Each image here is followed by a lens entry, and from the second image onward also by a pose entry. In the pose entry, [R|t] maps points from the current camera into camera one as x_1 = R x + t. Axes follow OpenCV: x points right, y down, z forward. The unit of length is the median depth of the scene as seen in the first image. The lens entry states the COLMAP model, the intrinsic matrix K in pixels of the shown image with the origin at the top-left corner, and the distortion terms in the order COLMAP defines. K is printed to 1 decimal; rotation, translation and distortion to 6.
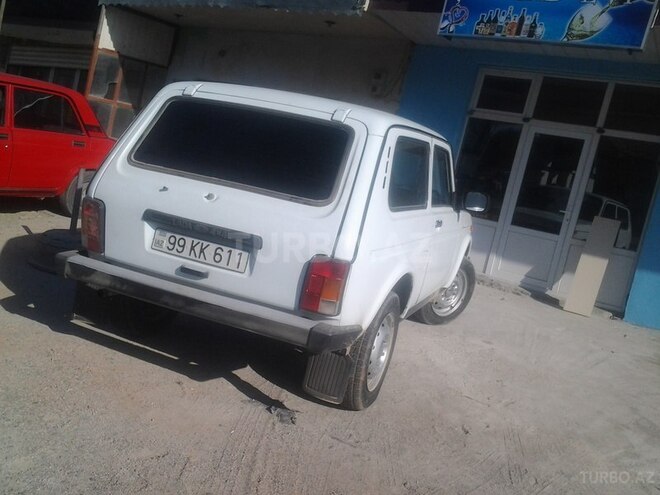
lens RADIAL K [[671.0, 0, 330.0], [0, 671.0, 247.5], [0, 0, 1]] dist [0.067718, -0.191773]
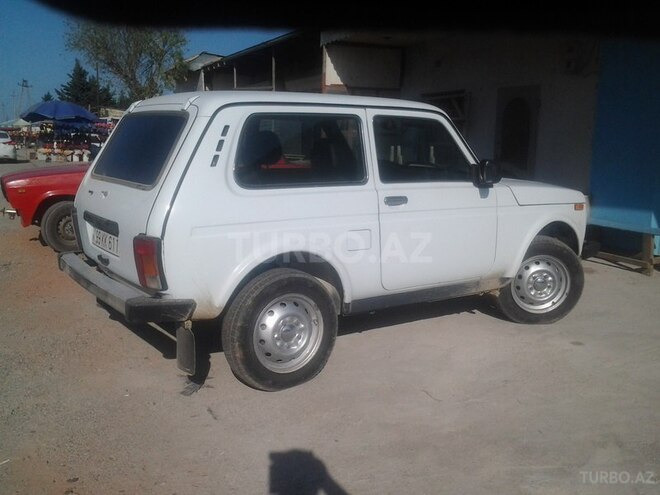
lens RADIAL K [[671.0, 0, 330.0], [0, 671.0, 247.5], [0, 0, 1]] dist [0.067718, -0.191773]
pose [[0.801620, -0.063335, -0.594470, 0.495396], [0.038135, 0.997765, -0.054879, 0.059357], [0.596617, 0.021322, 0.802243, 0.171442]]
